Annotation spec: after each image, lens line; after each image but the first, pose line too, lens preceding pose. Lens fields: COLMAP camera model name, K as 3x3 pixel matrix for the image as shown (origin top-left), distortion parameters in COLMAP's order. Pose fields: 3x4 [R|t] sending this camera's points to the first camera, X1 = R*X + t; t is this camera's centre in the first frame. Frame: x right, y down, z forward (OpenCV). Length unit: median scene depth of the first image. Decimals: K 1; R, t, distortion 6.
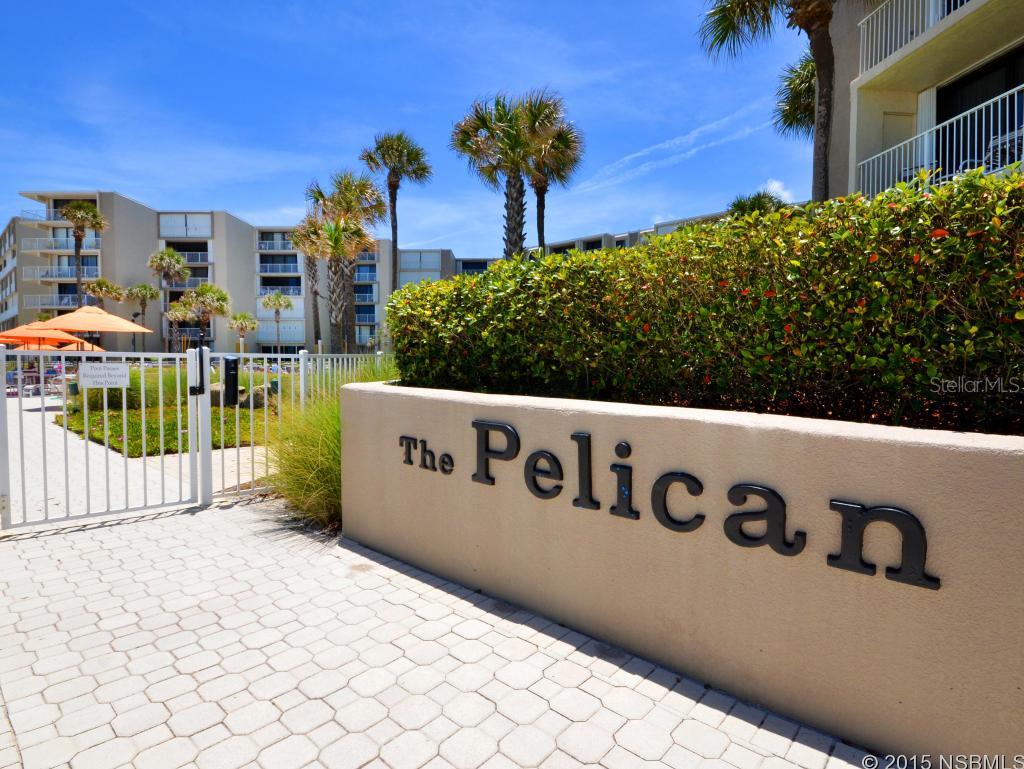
lens RADIAL K [[443.1, 0, 512.0], [0, 443.1, 384.5], [0, 0, 1]] dist [0.000191, 0.000051]
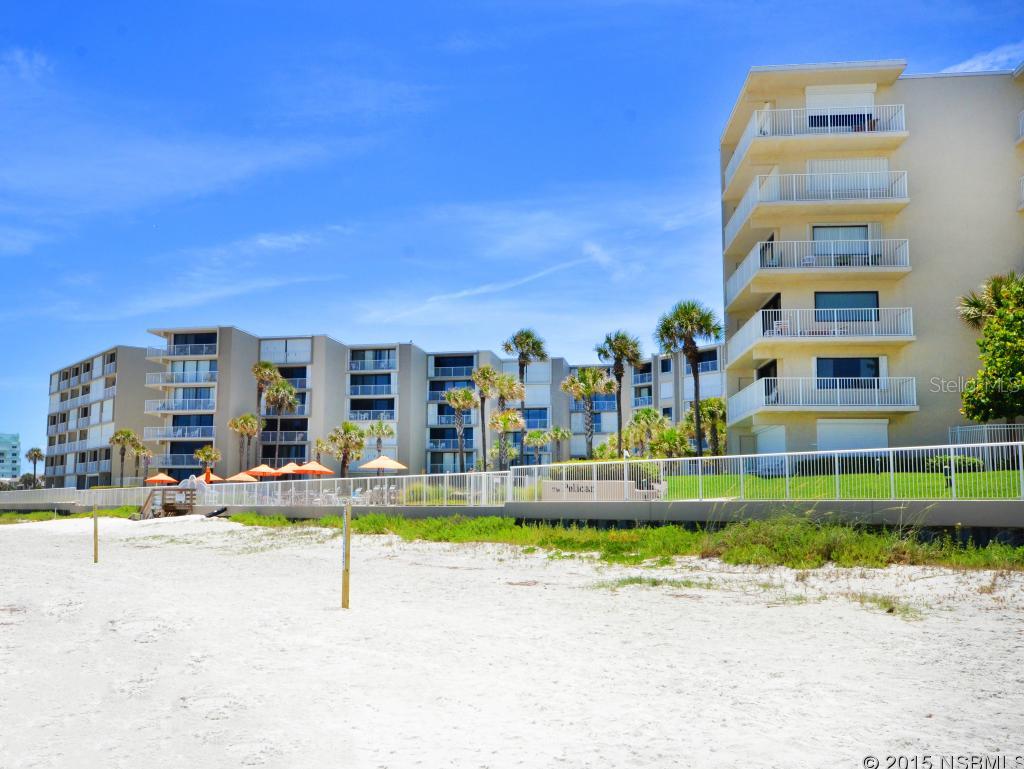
lens RADIAL K [[893.0, 0, 512.0], [0, 893.0, 384.5], [0, 0, 1]] dist [0.000426, 0.000519]
pose [[0.982584, -0.024730, -0.184168, 0.098867], [-0.010320, 0.982313, -0.186963, 0.068568], [0.185534, 0.185607, 0.964949, -0.759635]]
